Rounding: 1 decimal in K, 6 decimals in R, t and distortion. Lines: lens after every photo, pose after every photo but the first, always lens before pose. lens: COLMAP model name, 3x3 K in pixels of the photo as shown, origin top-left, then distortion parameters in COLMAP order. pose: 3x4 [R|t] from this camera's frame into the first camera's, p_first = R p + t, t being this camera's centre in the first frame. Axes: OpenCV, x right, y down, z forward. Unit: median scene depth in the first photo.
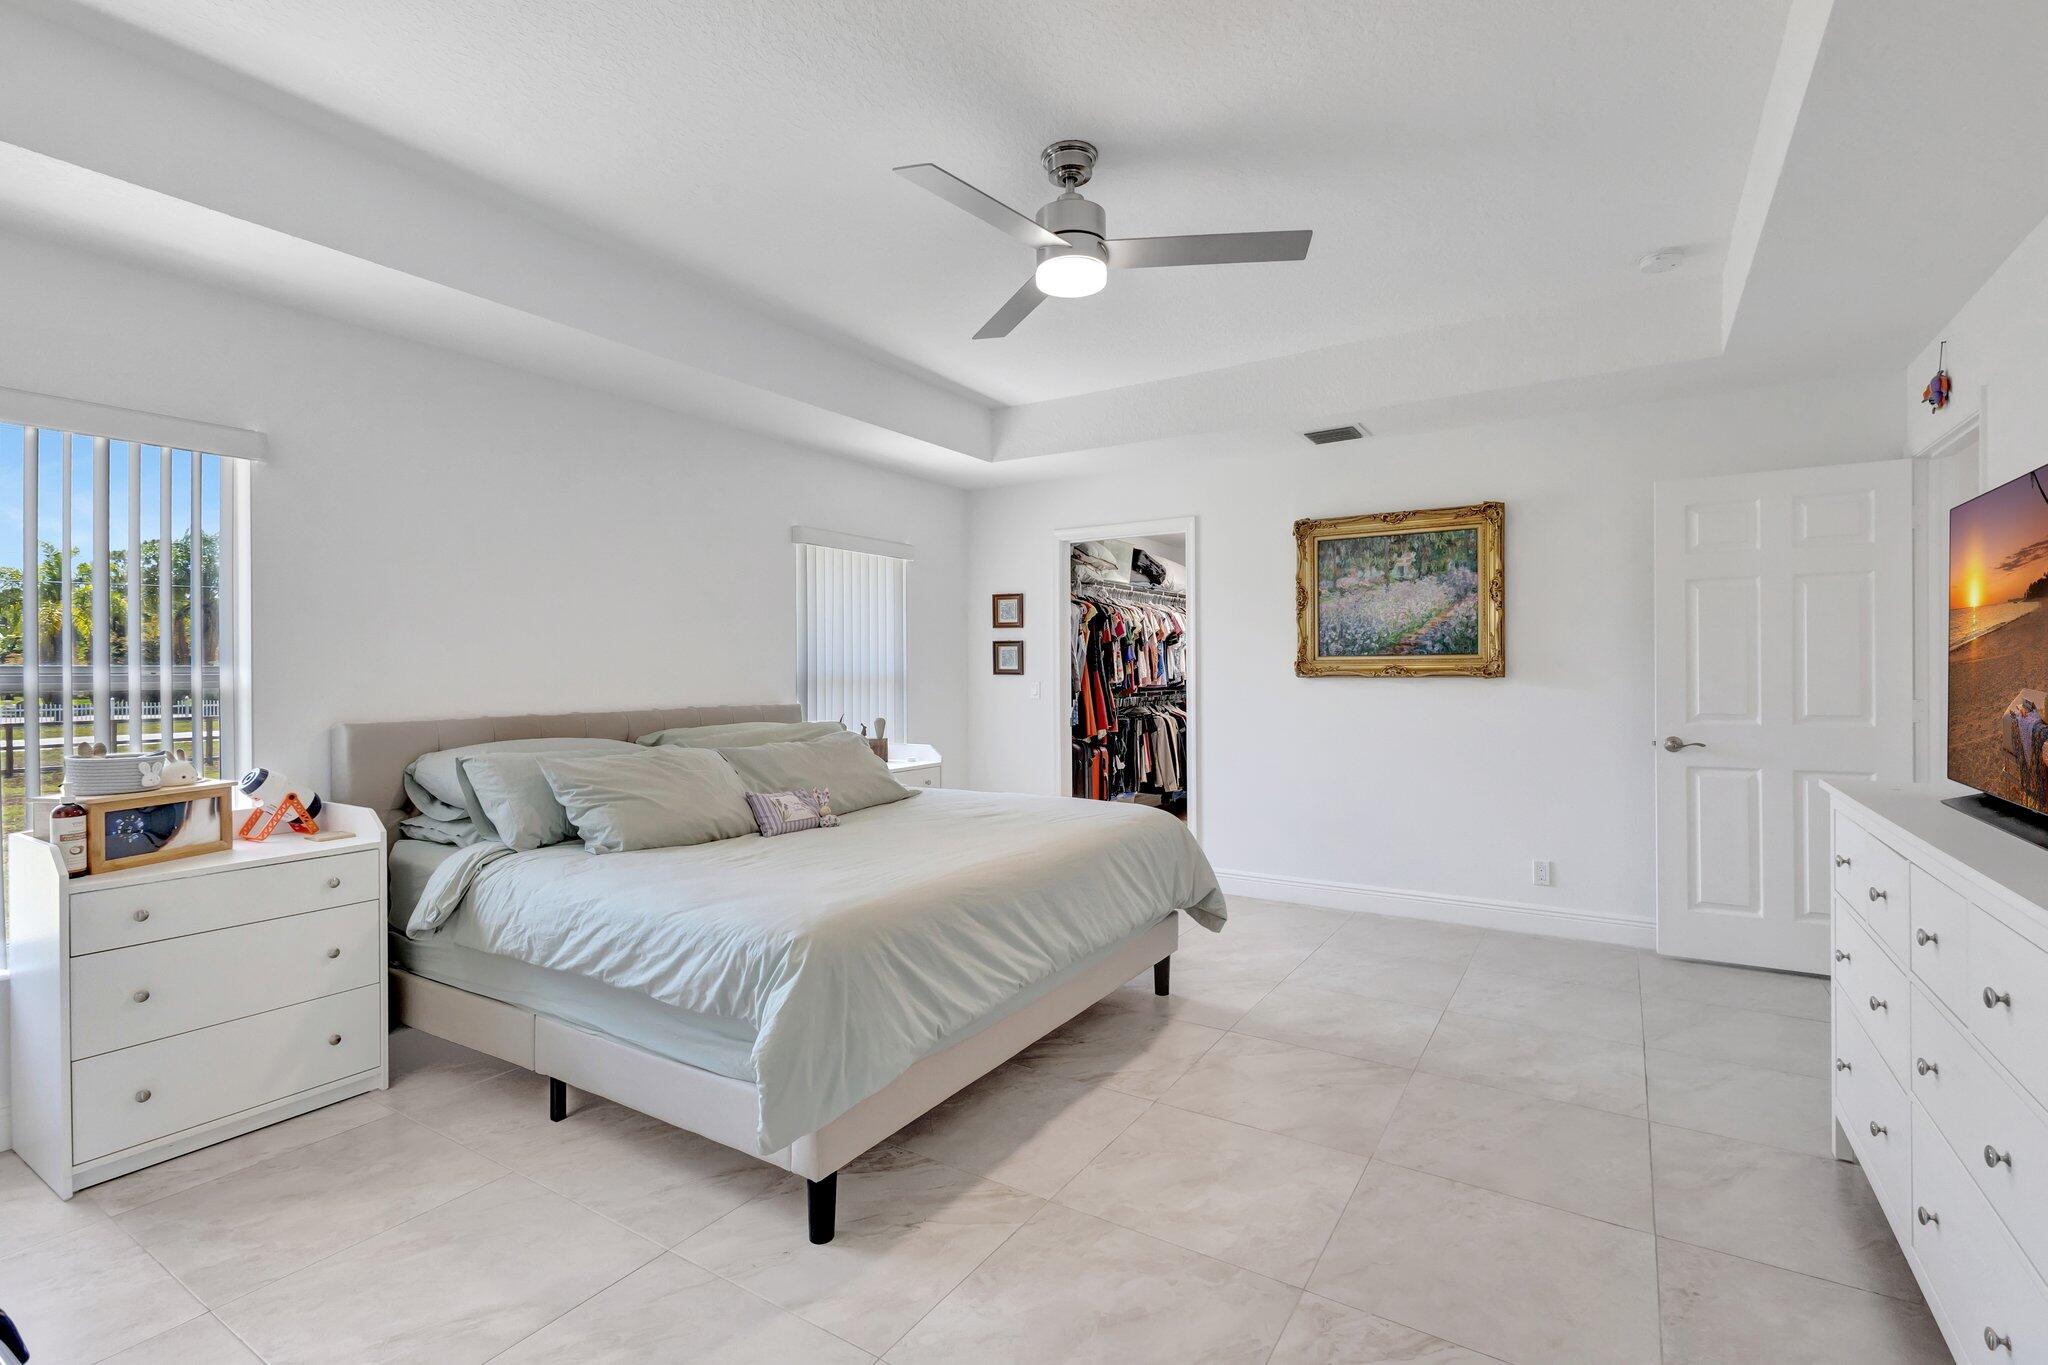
lens RADIAL K [[939.0, 0, 1019.9], [0, 939.0, 677.0], [0, 0, 1]] dist [0.005936, 0.001410]
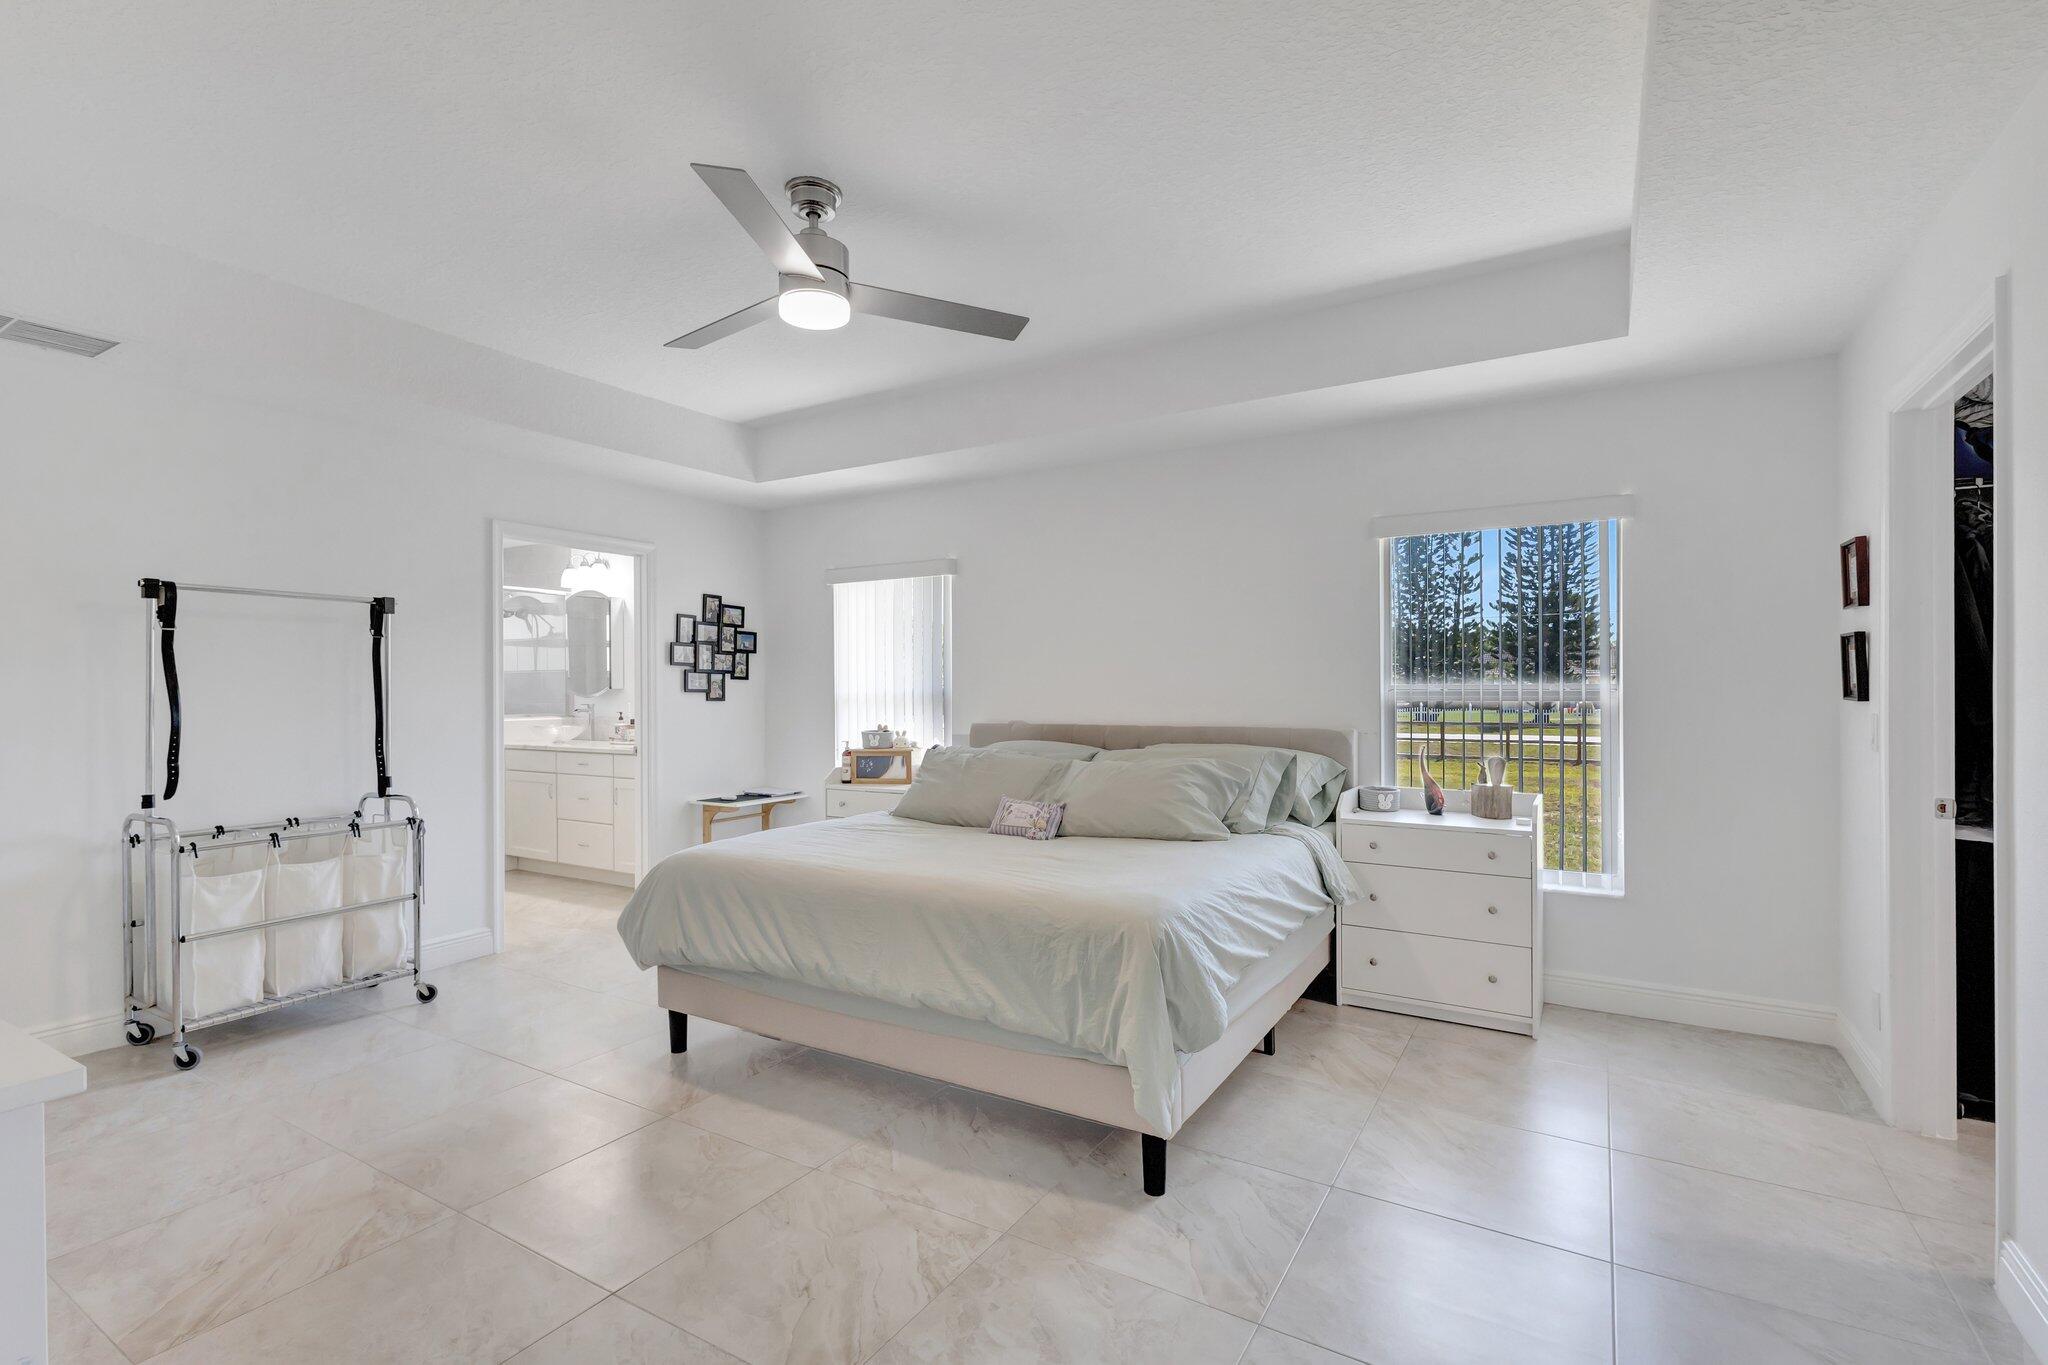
lens RADIAL K [[939.0, 0, 1020.5], [0, 939.0, 689.5], [0, 0, 1]] dist [0.005936, 0.001410]
pose [[0.020678, 0.007275, -0.999760, 1.023238], [-0.003528, 0.999968, 0.007204, -0.022874], [0.999780, 0.003378, 0.020703, 1.135459]]
